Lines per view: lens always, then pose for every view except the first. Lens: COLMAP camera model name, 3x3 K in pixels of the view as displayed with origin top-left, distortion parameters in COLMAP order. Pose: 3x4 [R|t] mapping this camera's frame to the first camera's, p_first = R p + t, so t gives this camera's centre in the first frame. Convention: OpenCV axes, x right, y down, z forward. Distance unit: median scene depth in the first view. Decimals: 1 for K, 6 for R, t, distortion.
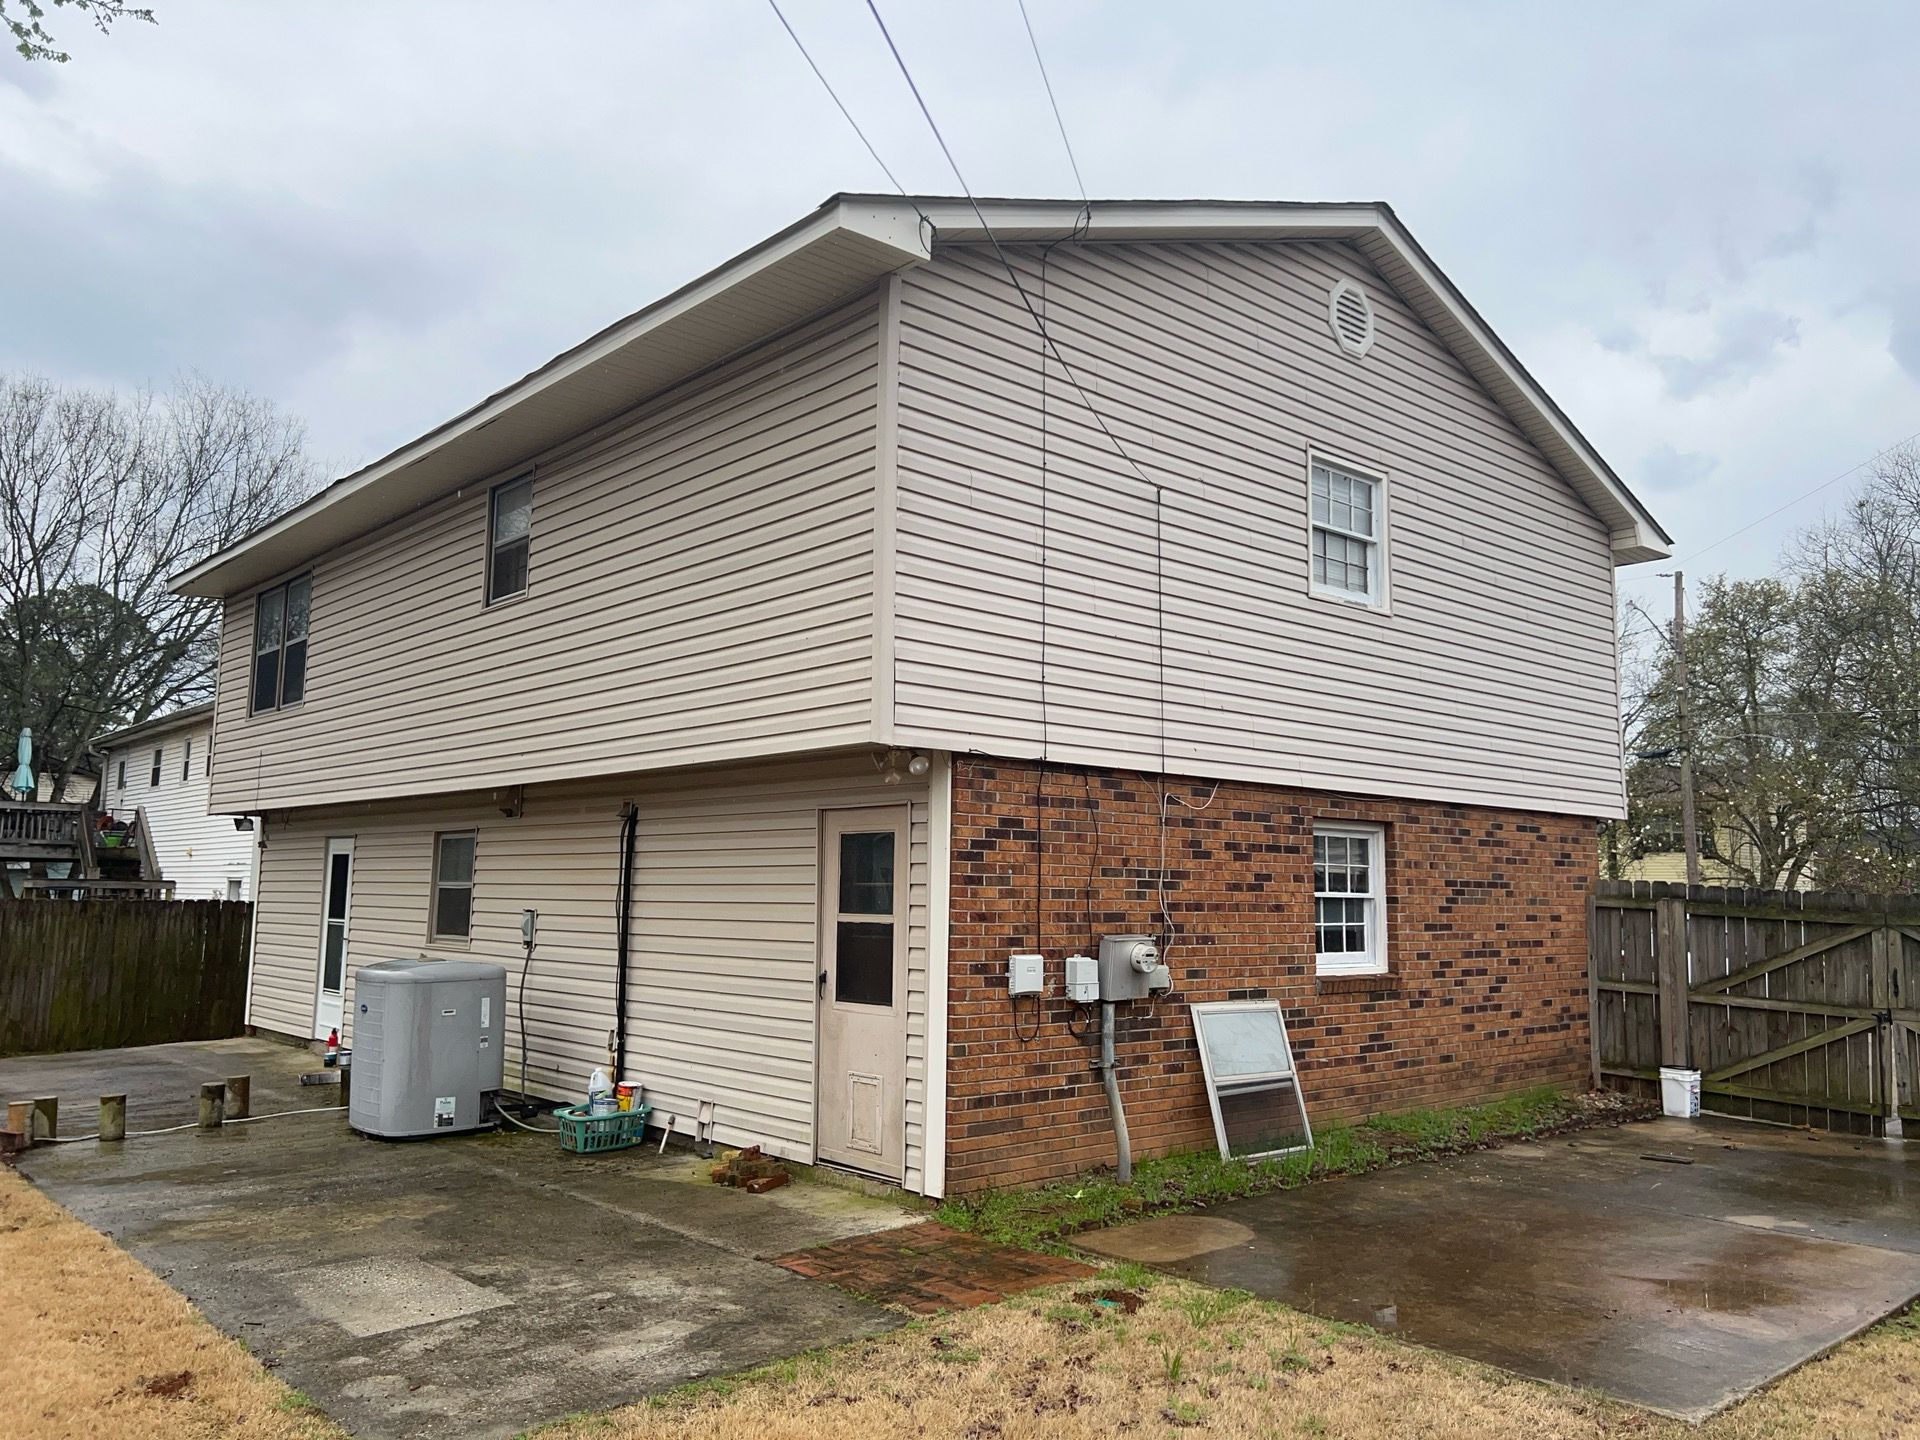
lens RADIAL K [[1422.7, 0, 957.6], [0, 1422.7, 708.1], [0, 0, 1]] dist [0.063594, -0.079197]
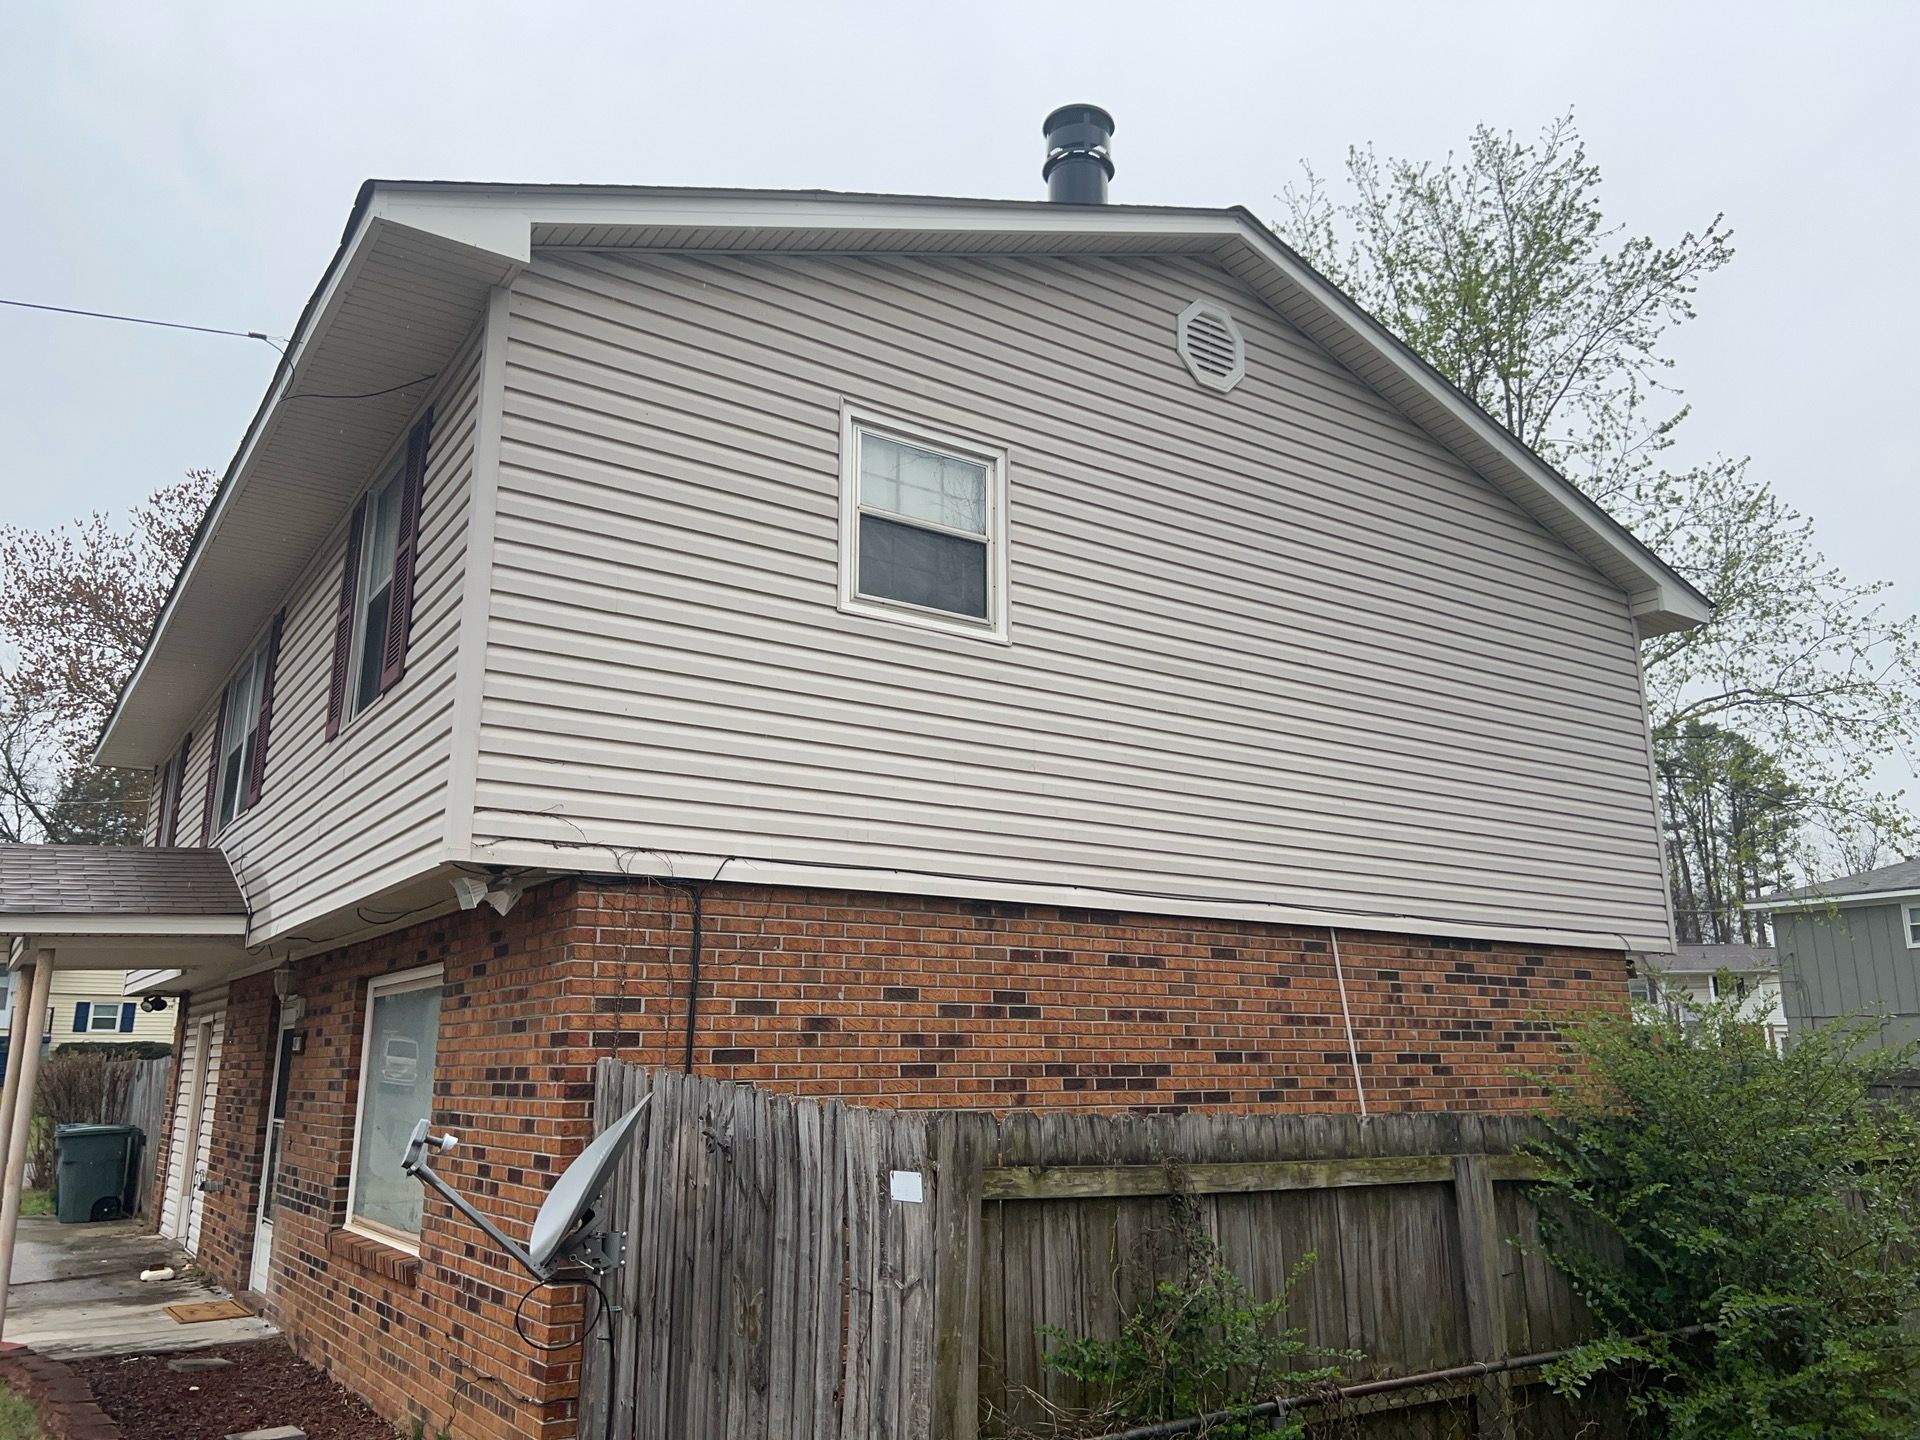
lens RADIAL K [[1422.7, 0, 940.3], [0, 1422.7, 705.5], [0, 0, 1]] dist [0.063594, -0.079197]
pose [[0.991987, -0.051144, -0.115524, 0.216927], [0.037686, 0.992555, -0.115817, 0.027709], [0.120587, 0.110535, 0.986530, 0.195270]]
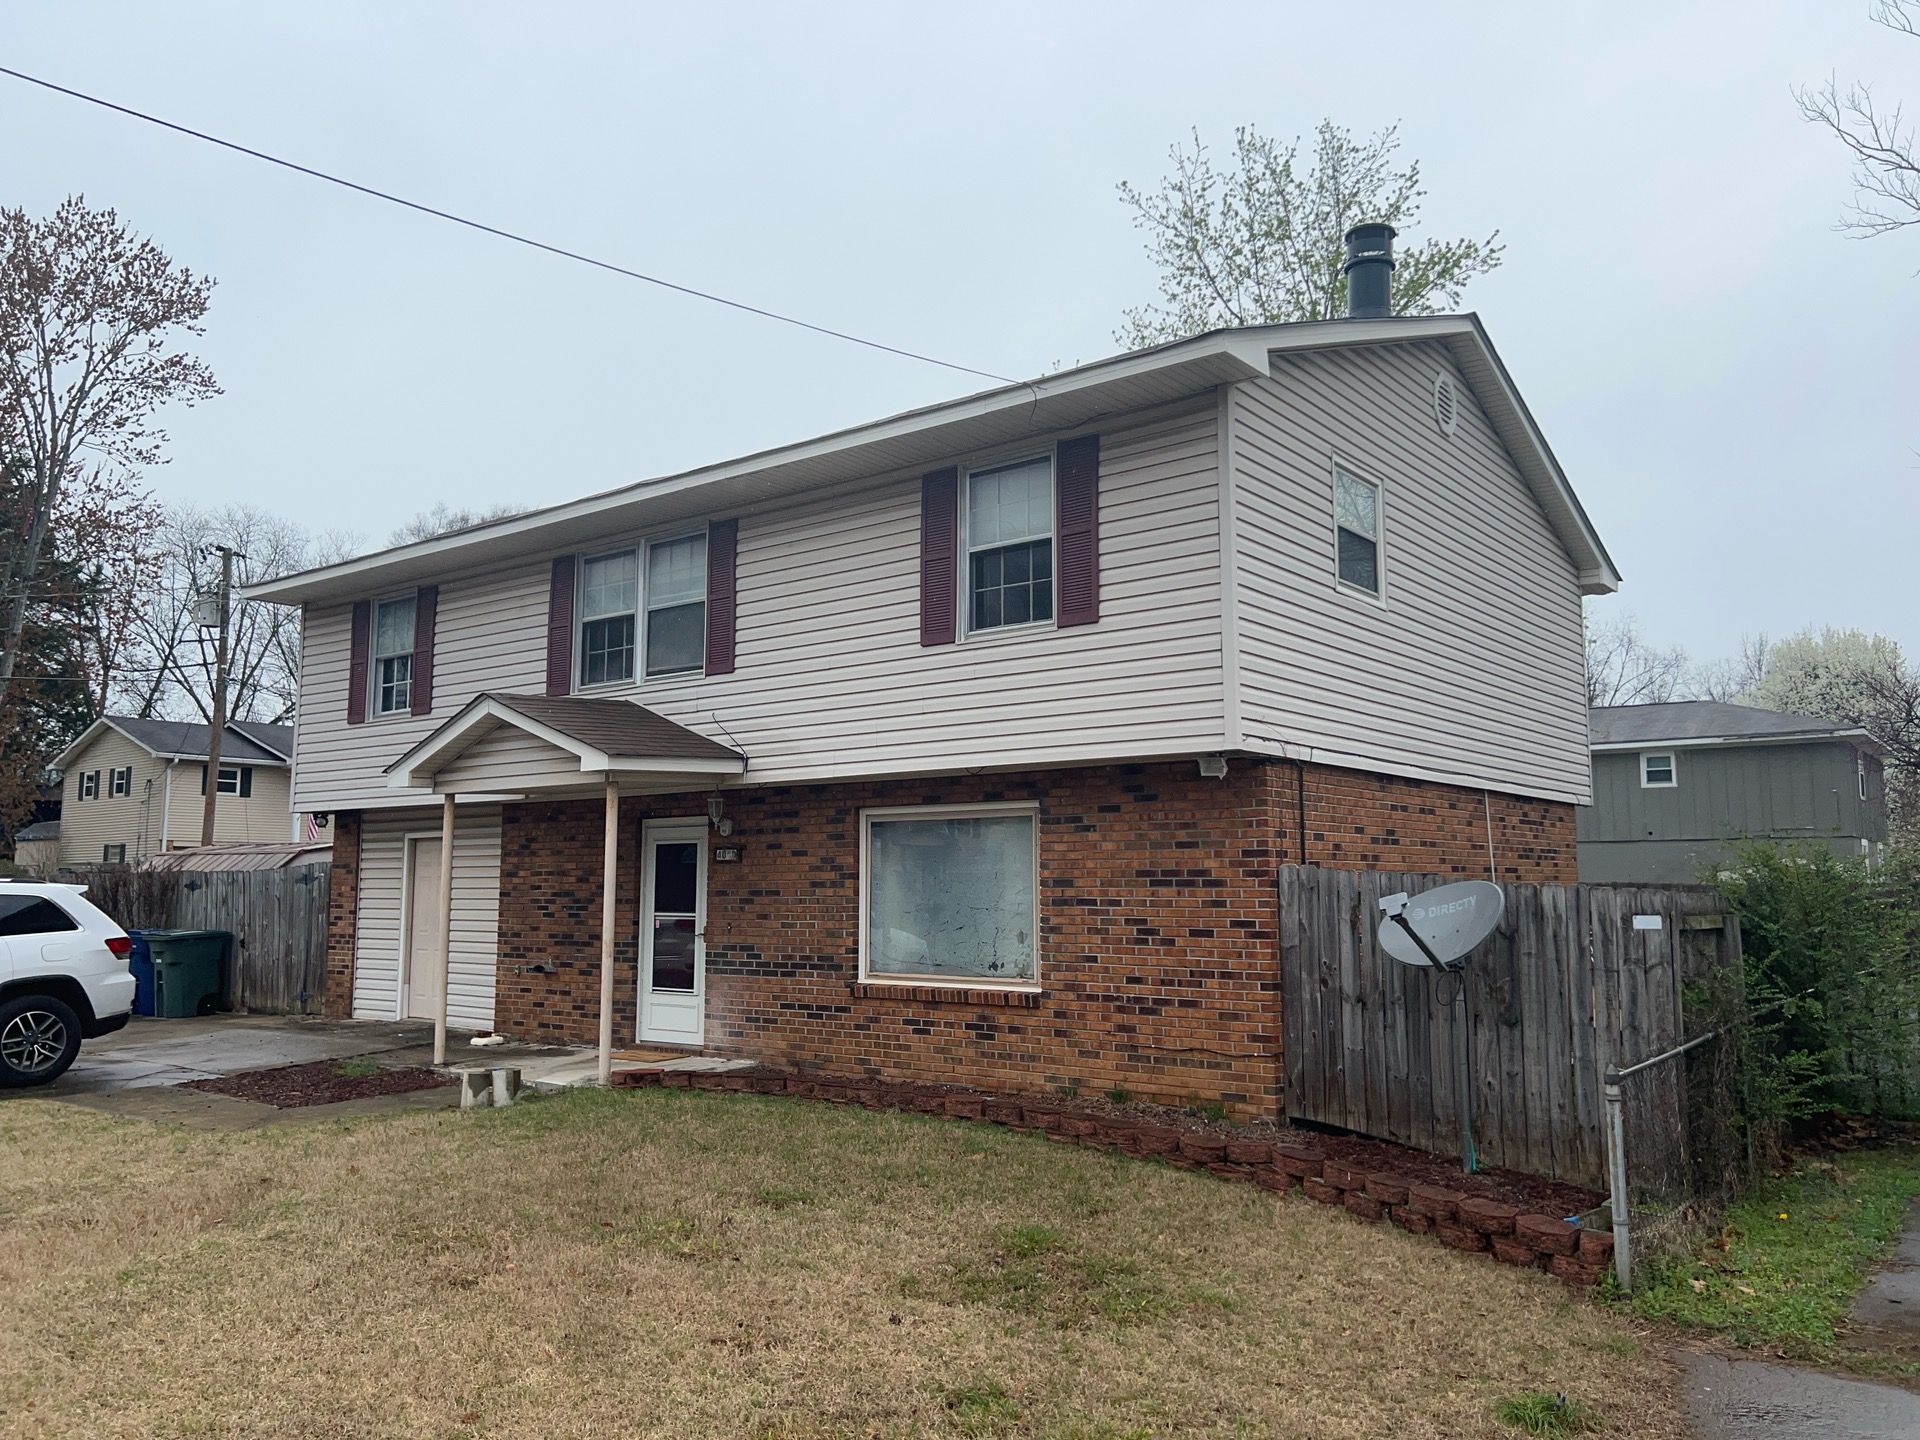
lens RADIAL K [[1422.7, 0, 921.1], [0, 1422.7, 715.3], [0, 0, 1]] dist [0.063594, -0.079197]
pose [[0.984884, 0.000145, 0.173215, -0.414026], [-0.002769, 0.999885, 0.014903, -0.020115], [-0.173193, -0.015157, 0.984771, -0.161343]]
